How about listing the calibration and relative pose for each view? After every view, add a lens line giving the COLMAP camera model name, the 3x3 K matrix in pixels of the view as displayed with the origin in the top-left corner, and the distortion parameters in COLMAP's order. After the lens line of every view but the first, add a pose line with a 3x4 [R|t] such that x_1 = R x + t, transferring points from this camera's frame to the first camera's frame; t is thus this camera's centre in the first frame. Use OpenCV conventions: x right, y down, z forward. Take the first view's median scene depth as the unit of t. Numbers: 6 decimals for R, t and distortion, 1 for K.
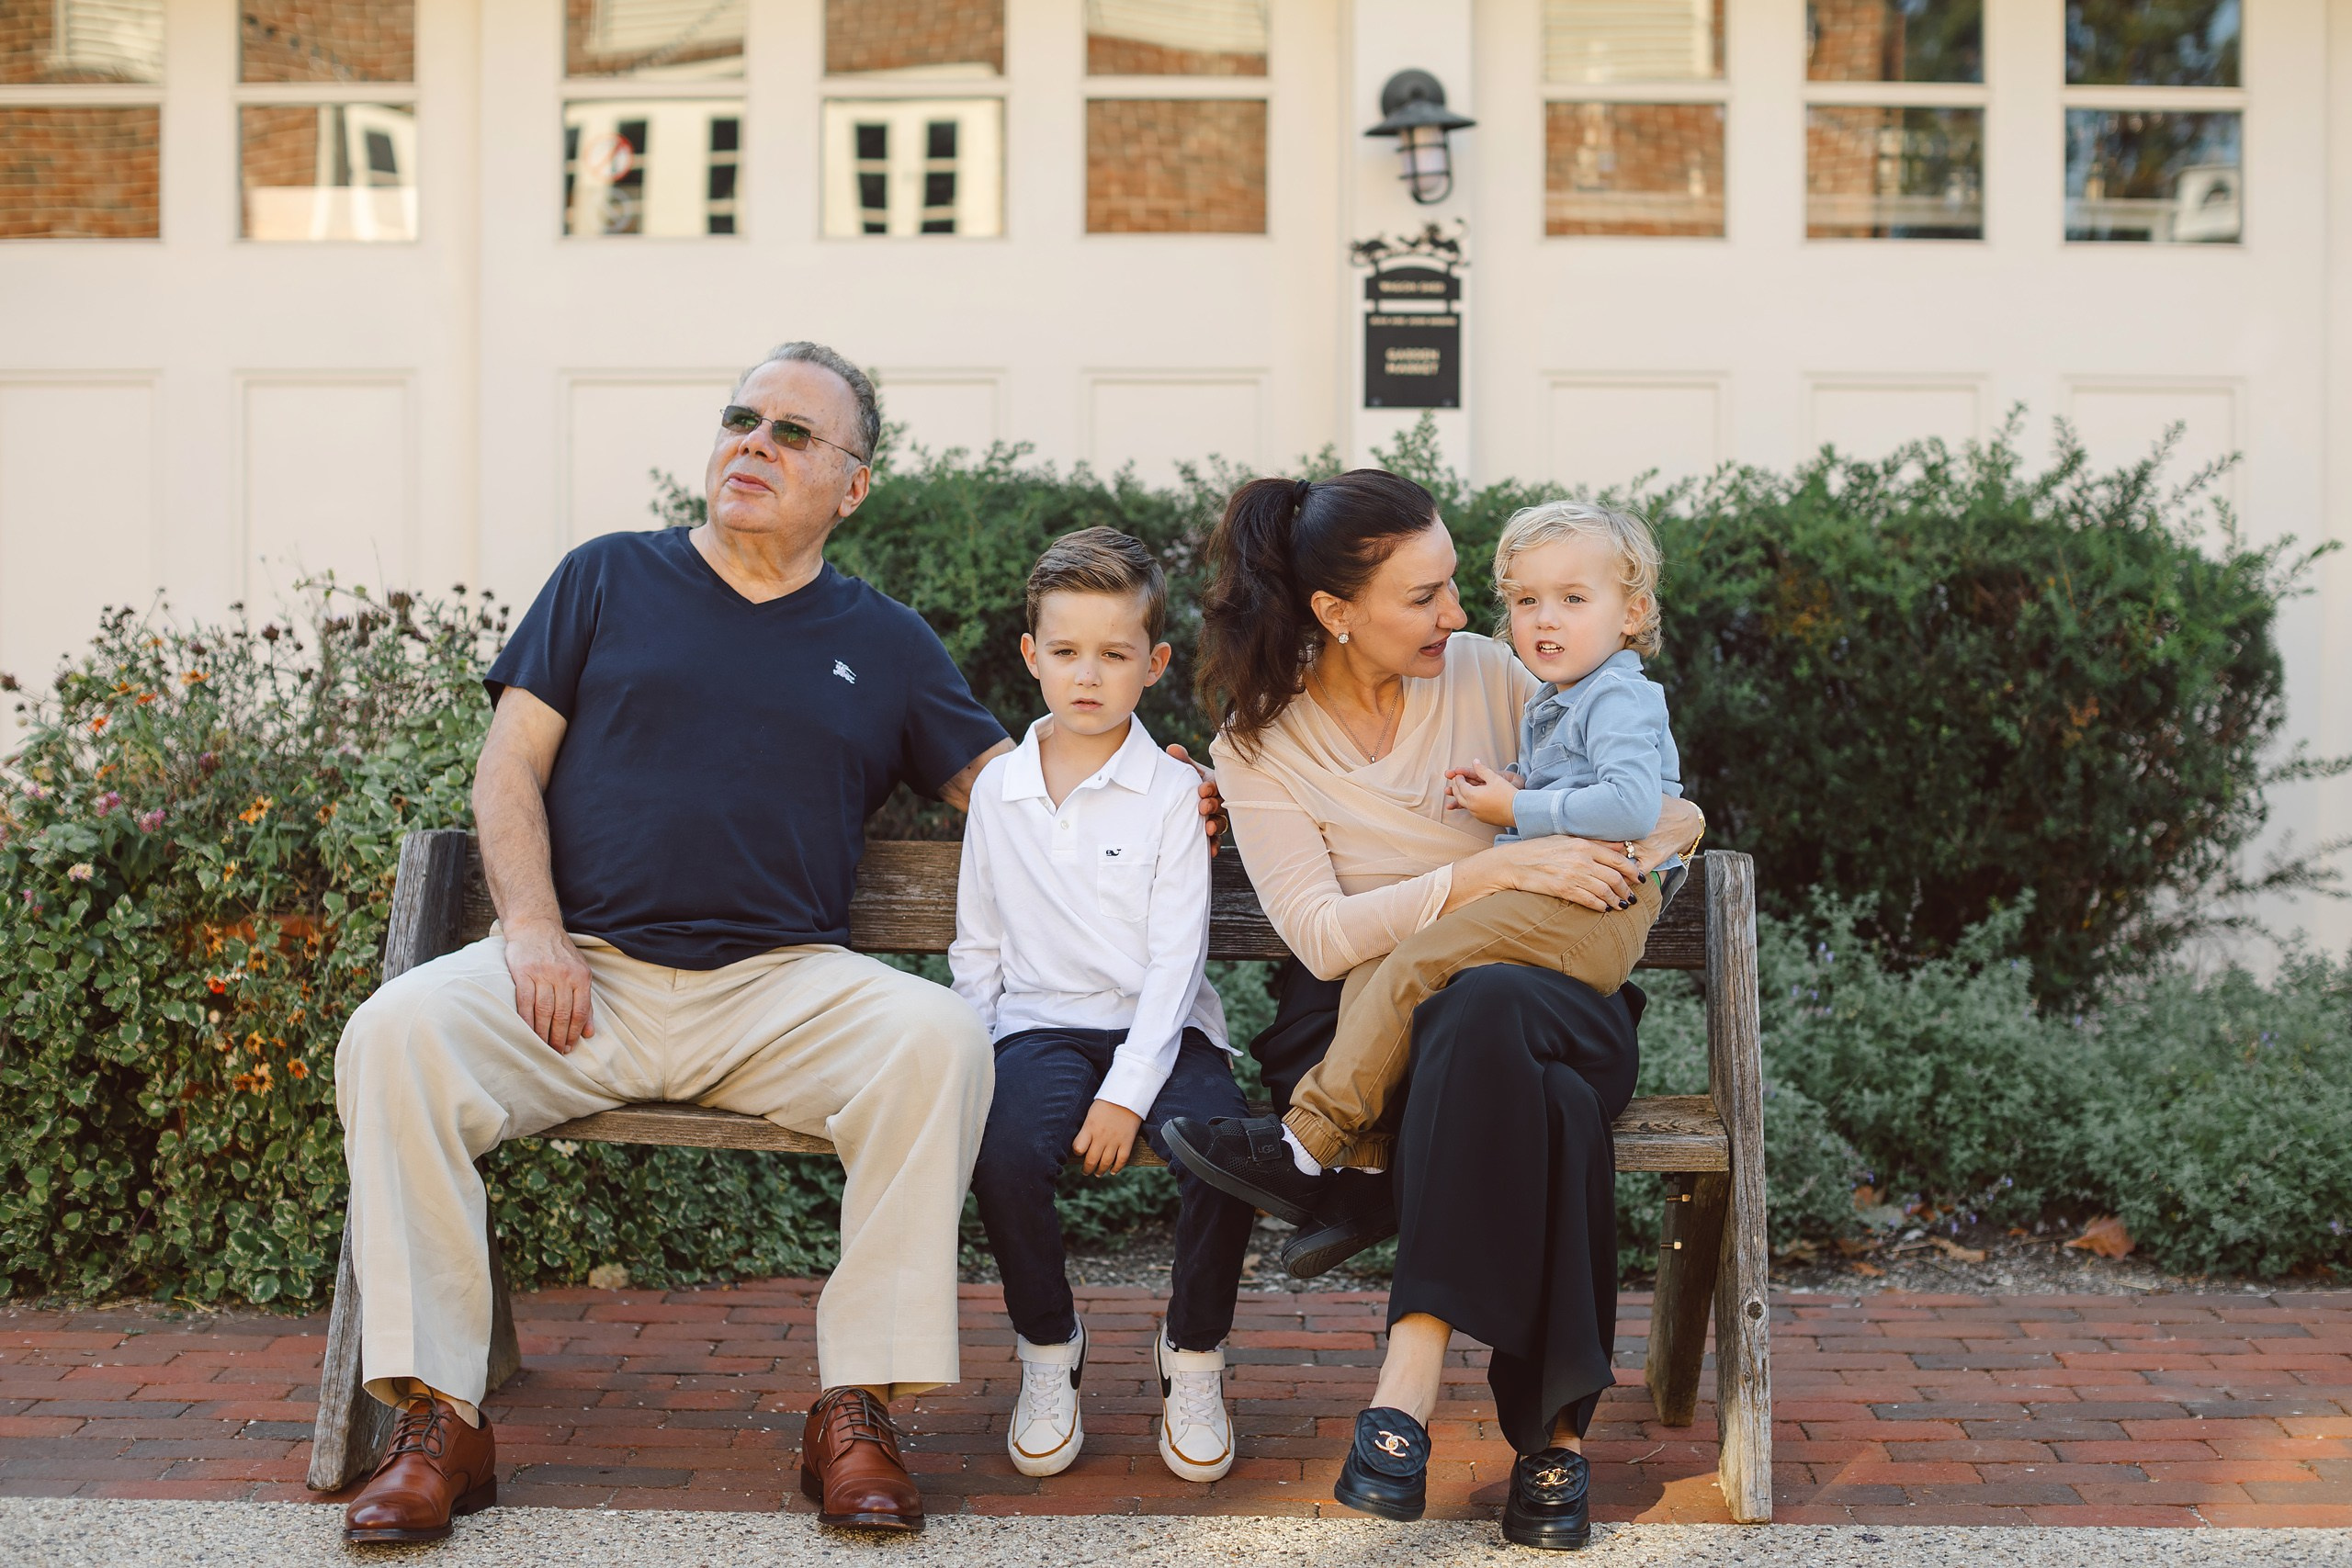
lens RADIAL K [[3717.0, 0, 1201.0], [0, 3717.0, 756.6], [0, 0, 1]] dist [-0.161122, 0.284672]
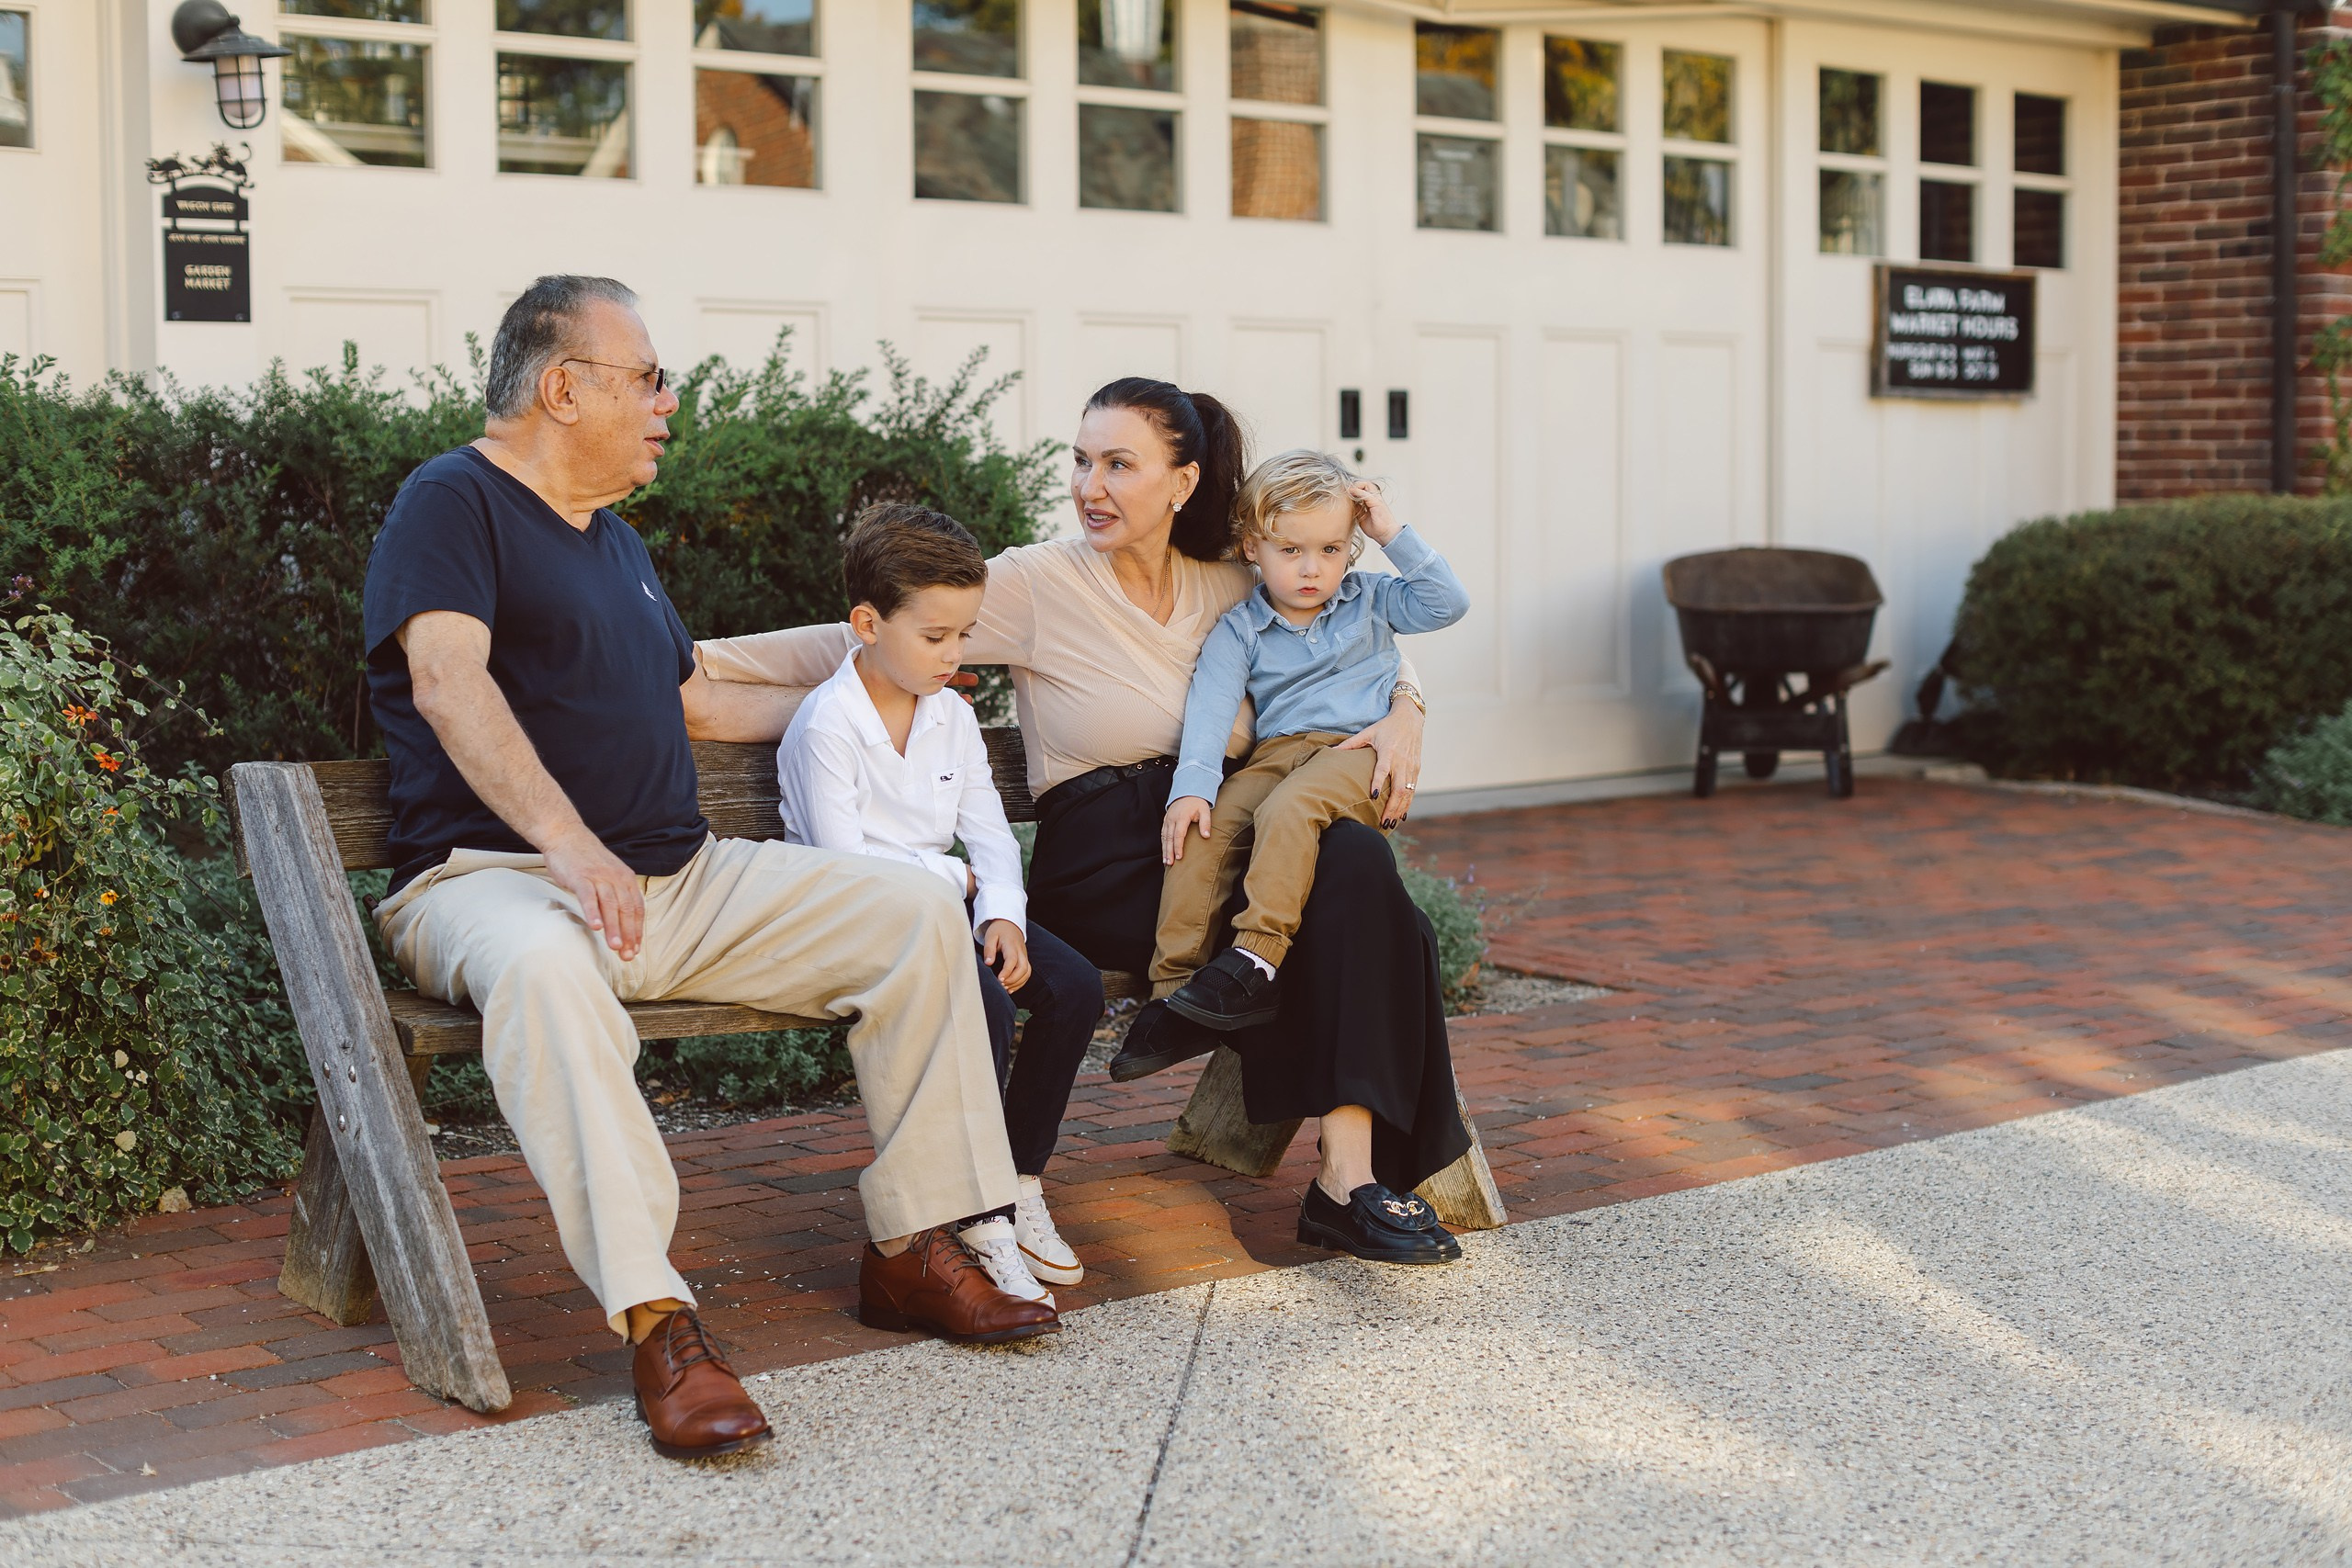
lens RADIAL K [[3464.5, 0, 1059.5], [0, 3464.5, 682.5], [0, 0, 1]] dist [-0.009167, -0.029100]
pose [[0.774743, -0.050800, 0.630232, -0.510978], [0.037228, 0.998703, 0.034736, -0.021860], [-0.631179, -0.003449, 0.775629, 0.108689]]
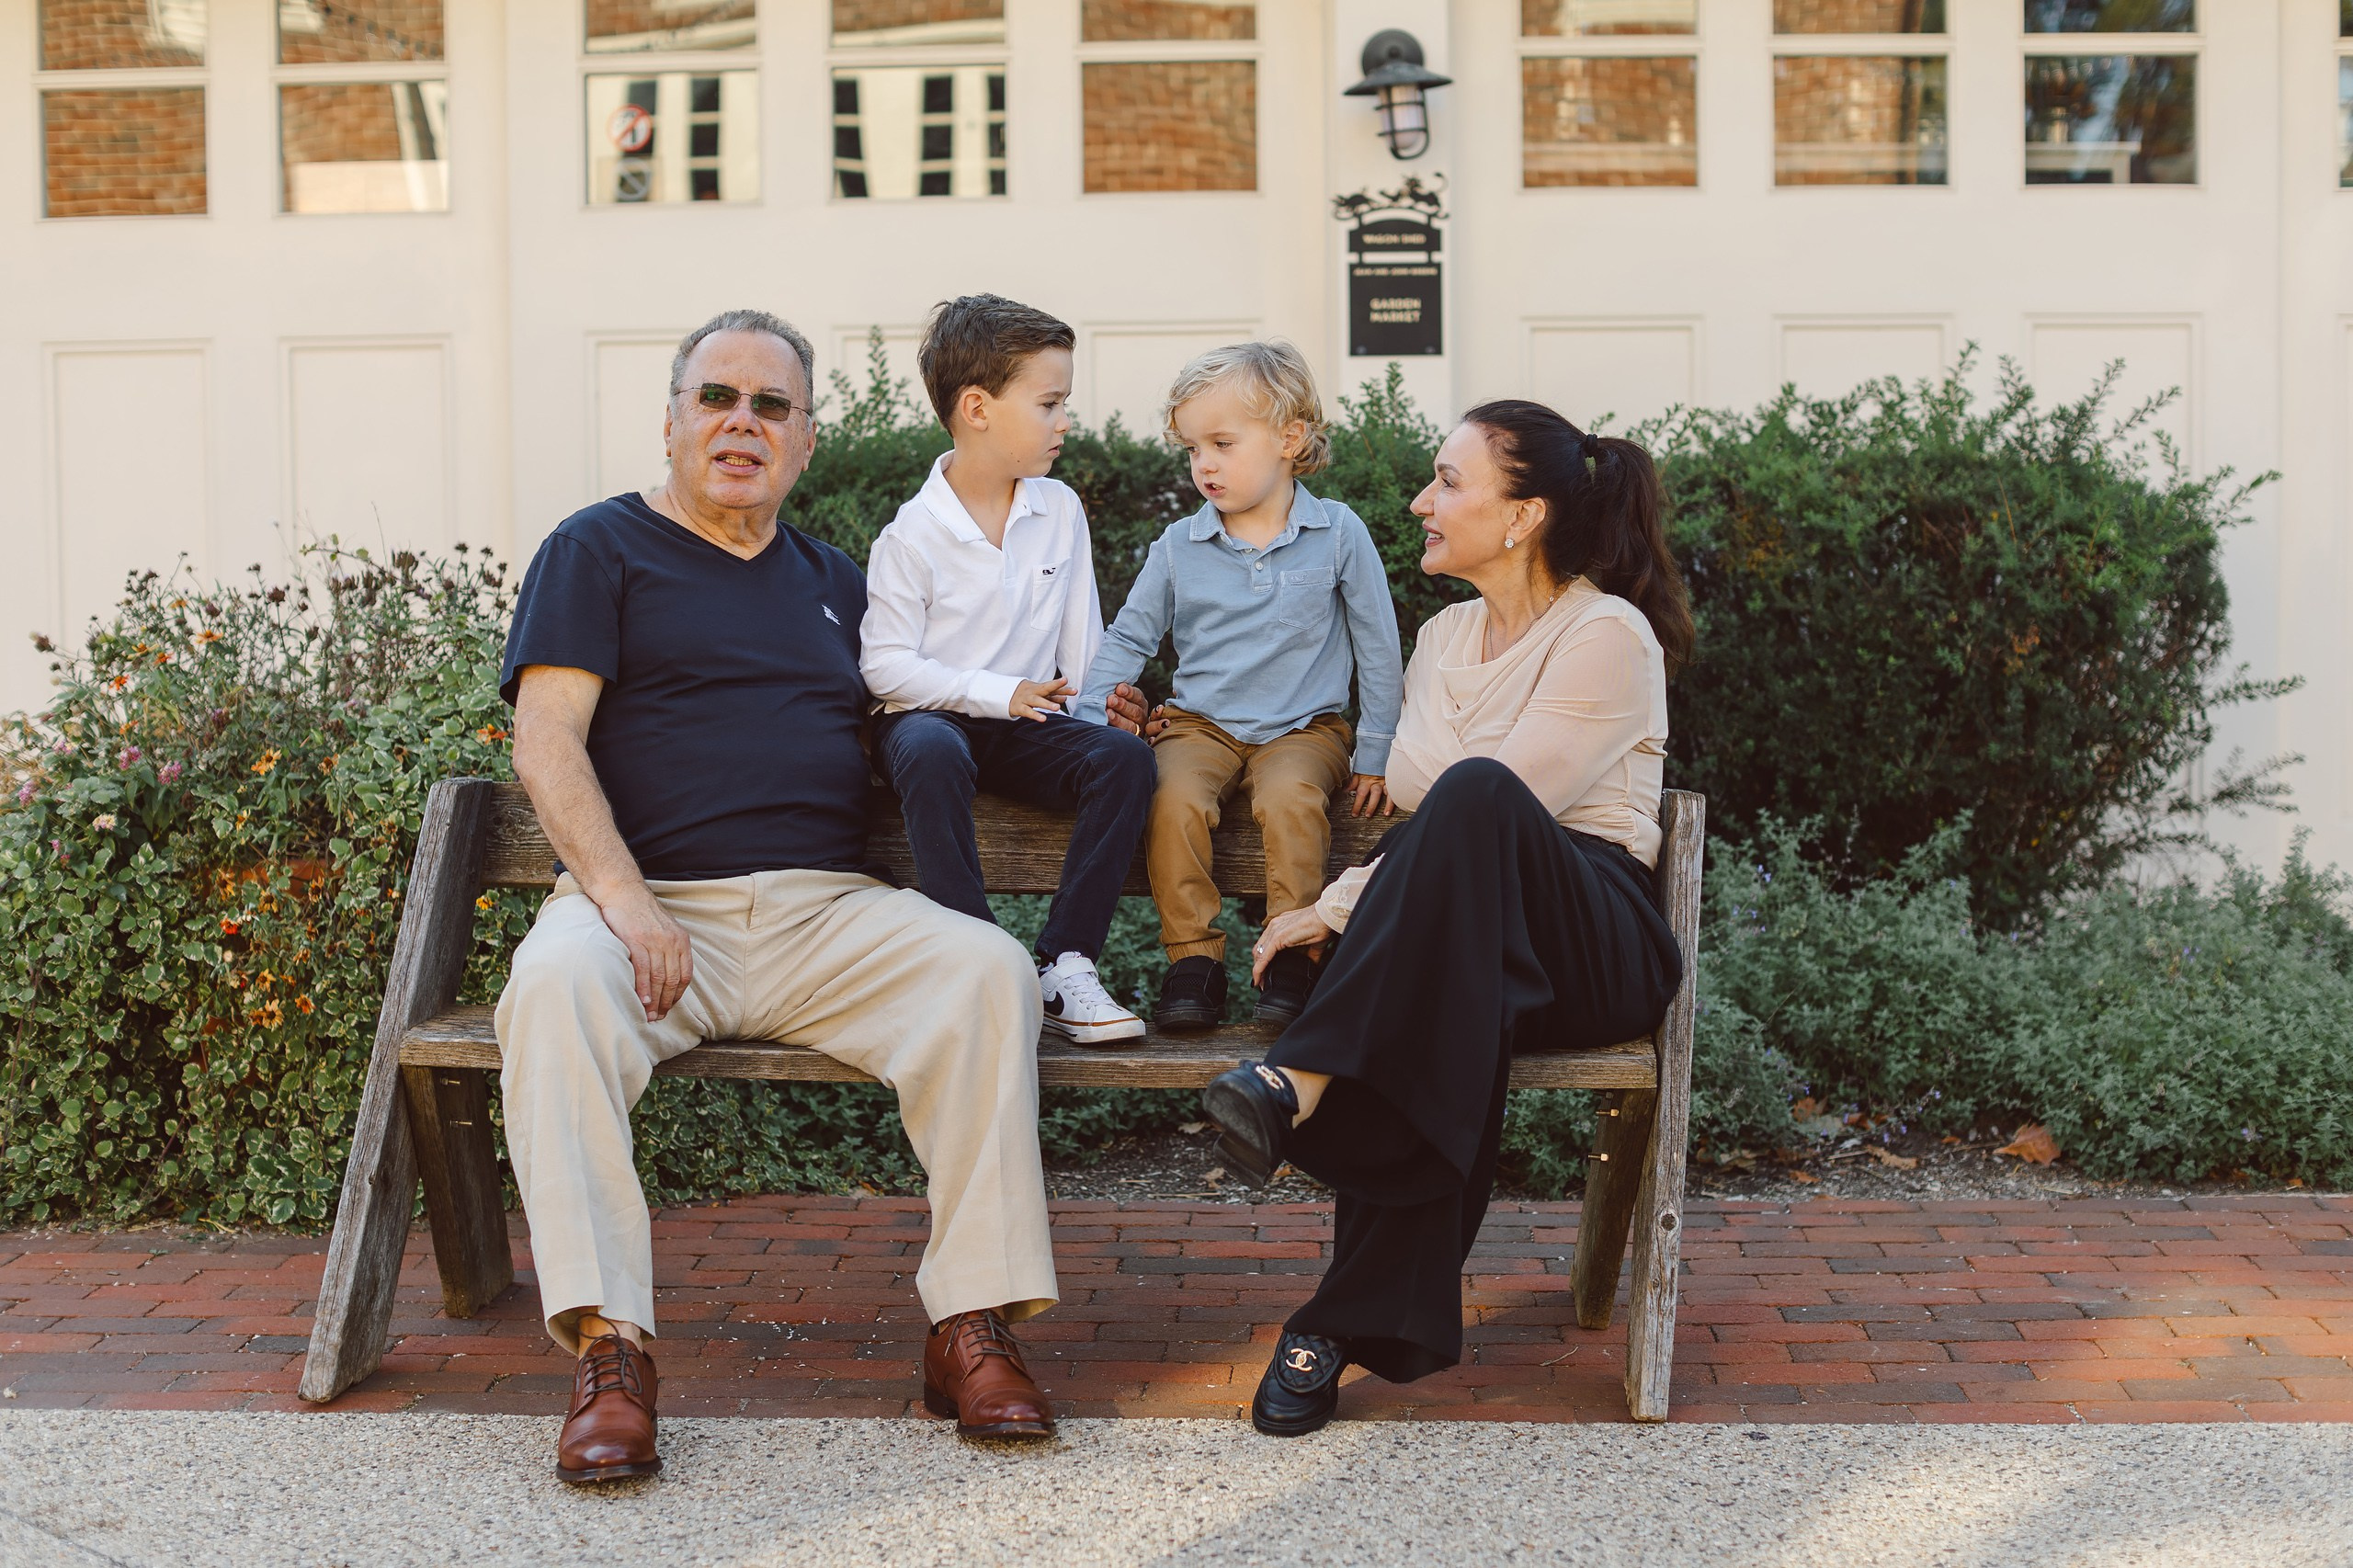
lens RADIAL K [[3578.9, 0, 1176.5], [0, 3578.9, 784.0], [0, 0, 1]] dist [-0.160241, 0.273390]
pose [[0.999366, -0.012992, -0.033146, 0.035939], [0.013979, 0.999460, 0.029722, -0.005227], [0.032742, -0.030166, 0.999008, -0.013487]]
